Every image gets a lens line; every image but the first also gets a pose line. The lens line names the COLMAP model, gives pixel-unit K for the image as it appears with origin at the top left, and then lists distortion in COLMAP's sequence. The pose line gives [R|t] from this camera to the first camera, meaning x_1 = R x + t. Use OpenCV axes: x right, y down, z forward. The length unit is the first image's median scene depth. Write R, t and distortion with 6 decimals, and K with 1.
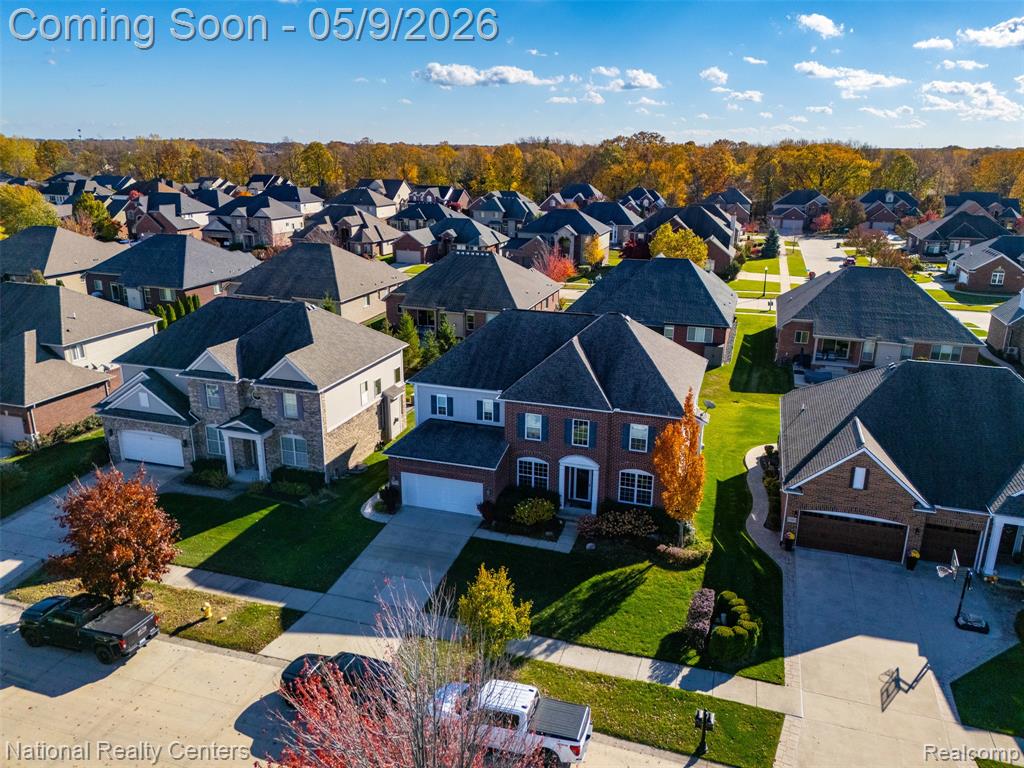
lens RADIAL K [[750.3, 0, 515.7], [0, 750.3, 383.2], [0, 0, 1]] dist [0.072624, -0.069594]
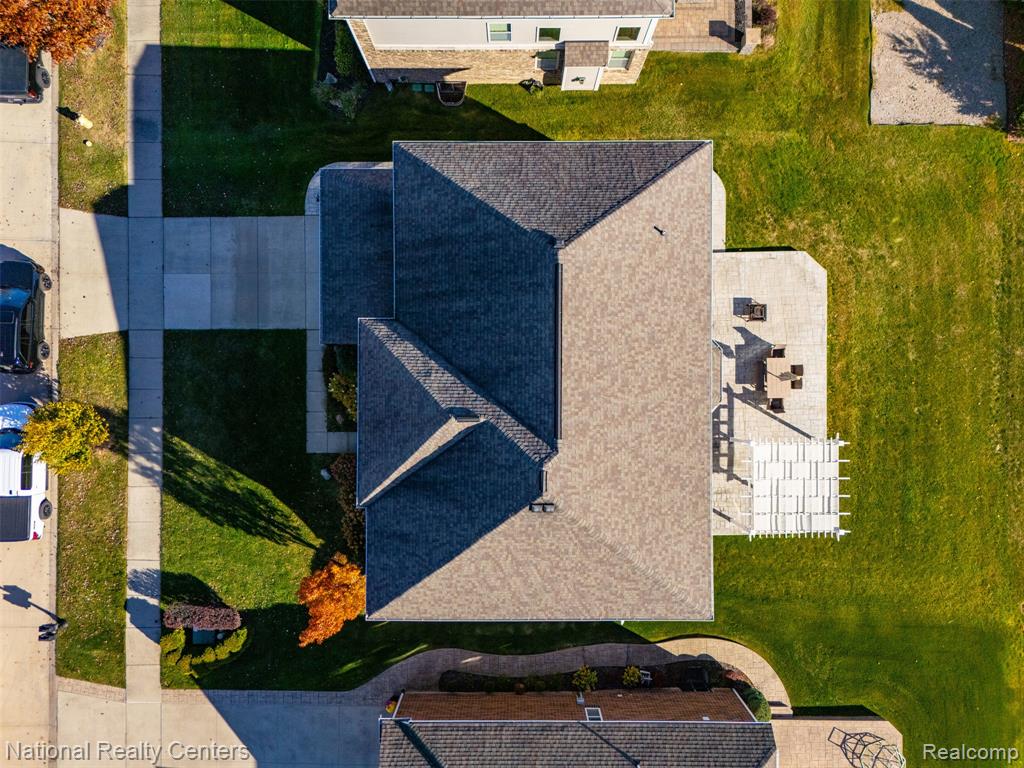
lens RADIAL K [[752.1, 0, 517.3], [0, 752.1, 384.0], [0, 0, 1]] dist [0.072585, -0.074558]
pose [[0.307480, 0.951492, -0.010903, 0.066915], [-0.279157, 0.101153, 0.954903, -0.556180], [0.909685, -0.290570, 0.296718, 0.826339]]
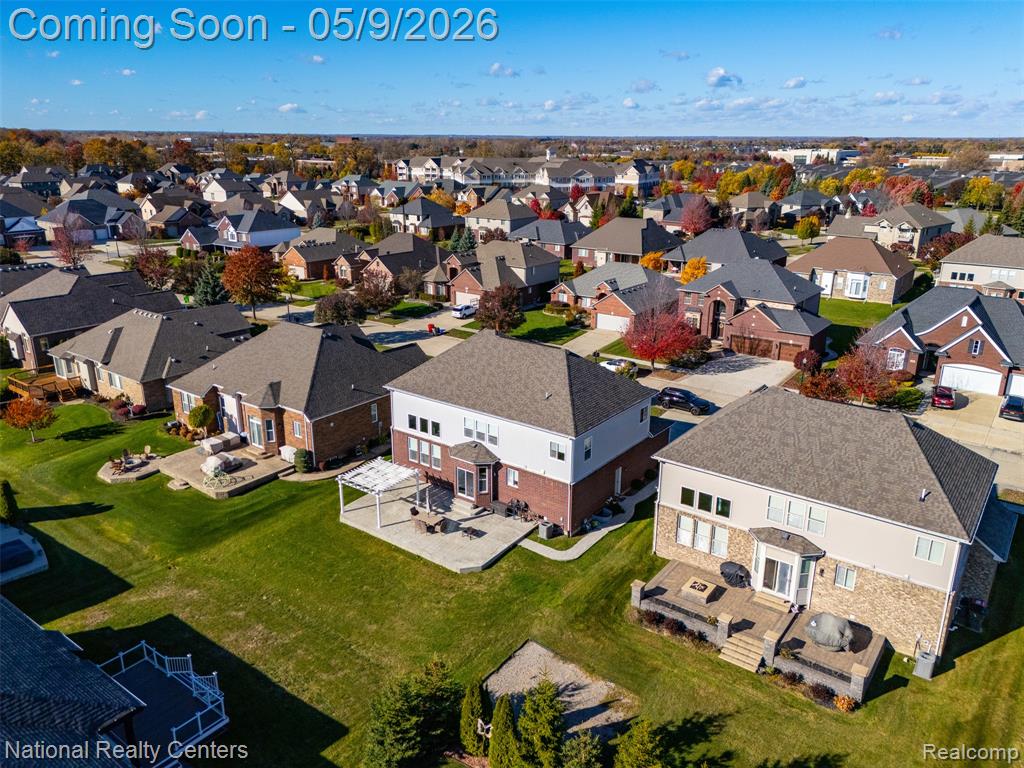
lens RADIAL K [[749.3, 0, 514.8], [0, 749.3, 383.6], [0, 0, 1]] dist [0.071521, -0.078076]
pose [[-0.945099, -0.112555, 0.306788, -0.287789], [0.084437, 0.822819, 0.561996, -0.687271], [-0.315686, 0.557047, -0.768141, 1.924245]]
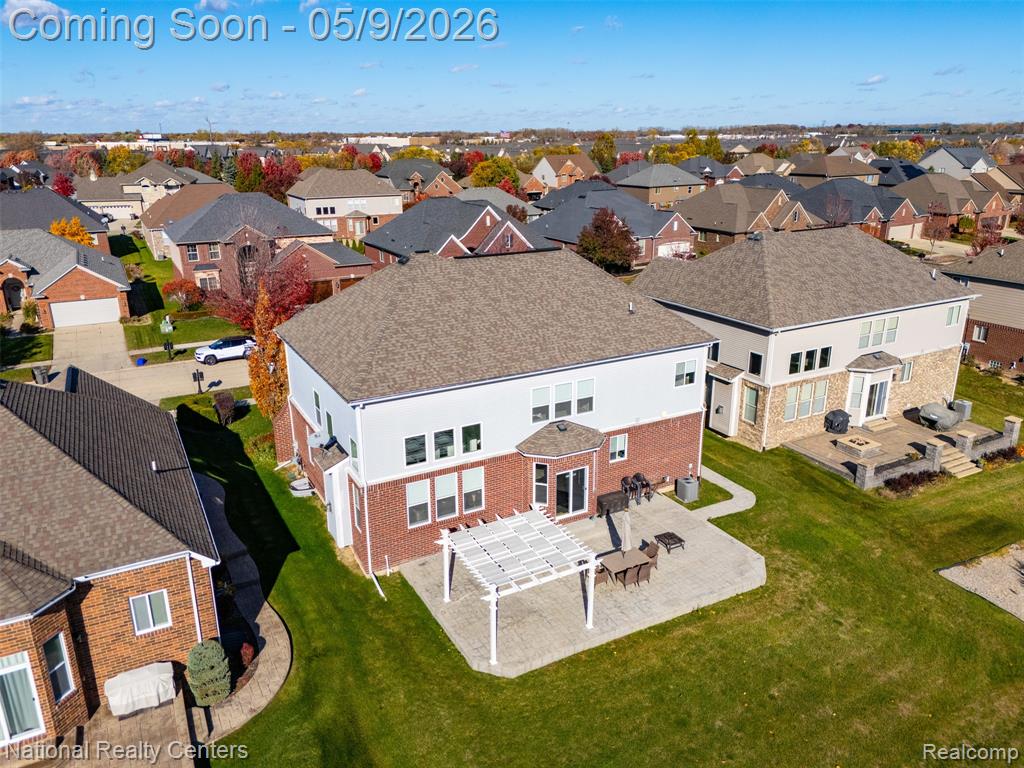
lens RADIAL K [[750.3, 0, 515.7], [0, 750.3, 383.2], [0, 0, 1]] dist [0.072624, -0.069594]
pose [[-0.691118, 0.222474, -0.687649, 0.565569], [-0.212068, 0.847142, 0.487213, -0.340117], [0.690929, 0.482550, -0.538296, 1.452708]]
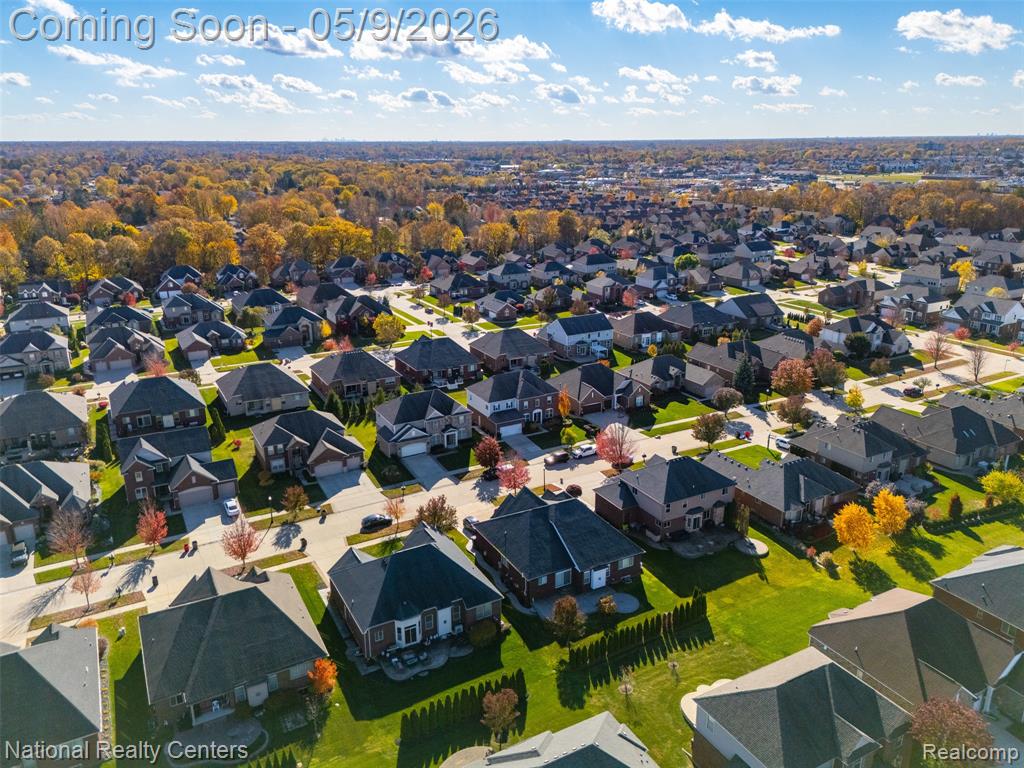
lens RADIAL K [[741.1, 0, 512.0], [0, 741.1, 384.0], [0, 0, 1]] dist [0.082771, -0.066188]
pose [[0.688689, -0.235903, 0.685607, -2.253433], [0.225877, 0.968340, 0.106293, -0.401031], [-0.688975, 0.081660, 0.720170, -1.427687]]
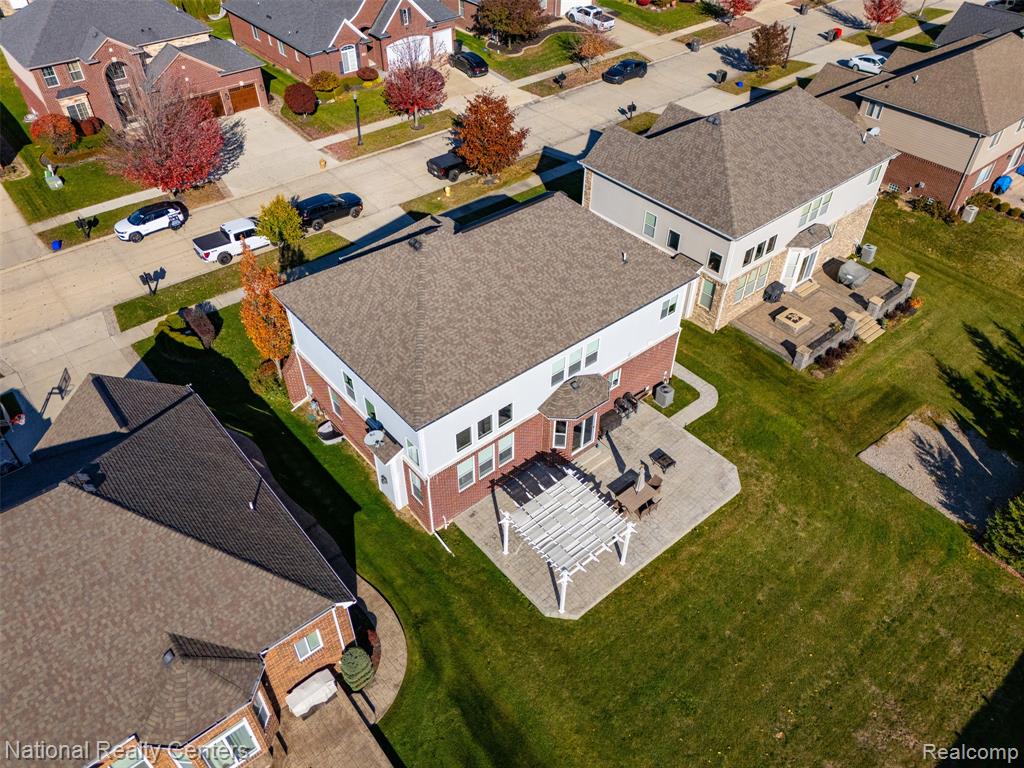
lens RADIAL K [[750.3, 0, 515.7], [0, 750.3, 383.2], [0, 0, 1]] dist [0.072624, -0.069594]
pose [[-0.534709, 0.556276, -0.636116, 0.603039], [-0.258541, 0.608977, 0.749869, -0.543863], [0.804514, 0.565424, -0.181805, 1.234736]]
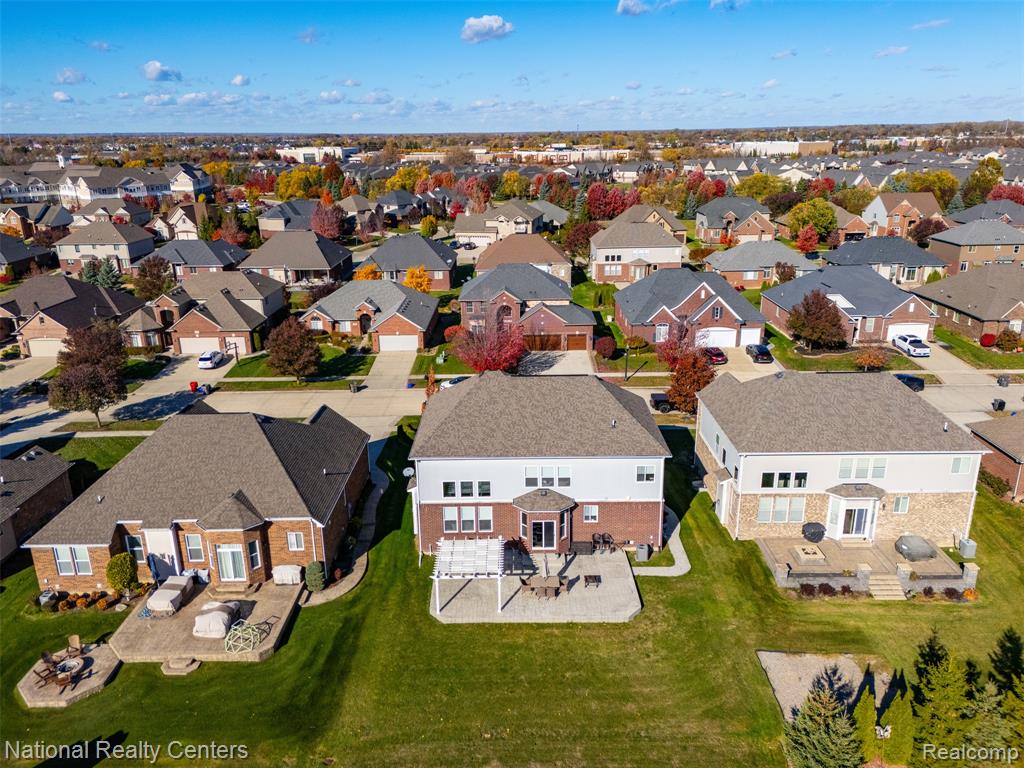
lens RADIAL K [[750.3, 0, 515.7], [0, 750.3, 383.2], [0, 0, 1]] dist [0.072624, -0.069594]
pose [[-0.952286, 0.099074, -0.288681, 0.421551], [-0.085631, 0.821128, 0.564283, -0.711836], [0.292950, 0.562079, -0.773465, 1.859977]]
